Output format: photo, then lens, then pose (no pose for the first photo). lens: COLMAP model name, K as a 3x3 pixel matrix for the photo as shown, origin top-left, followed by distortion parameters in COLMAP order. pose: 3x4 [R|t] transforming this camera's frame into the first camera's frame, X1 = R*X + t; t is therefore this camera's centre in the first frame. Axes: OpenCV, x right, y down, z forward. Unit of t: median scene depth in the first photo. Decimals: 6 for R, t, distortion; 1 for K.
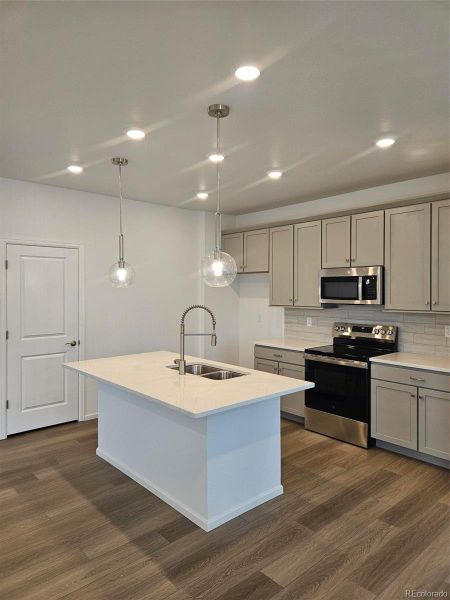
lens RADIAL K [[406.9, 0, 225.0], [0, 406.9, 300.0], [0, 0, 1]] dist [0.053565, -0.004493]
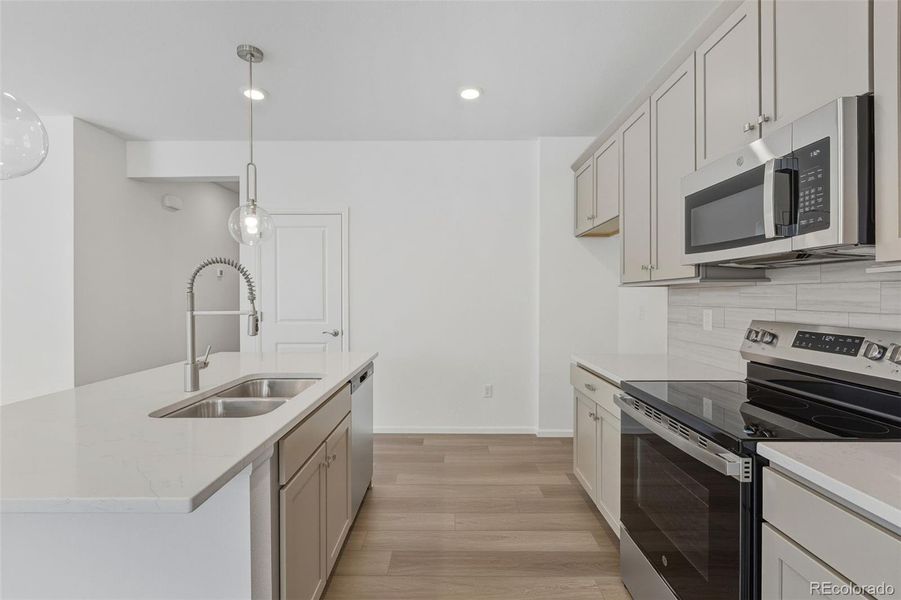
lens RADIAL K [[403.8, 0, 453.4], [0, 403.8, 294.6], [0, 0, 1]] dist [0.000610, 0.000248]
pose [[0.746219, -0.003536, -0.665691, 0.362826], [-0.015371, 0.999628, -0.022539, 0.052192], [0.665523, 0.027051, 0.745887, 0.644045]]
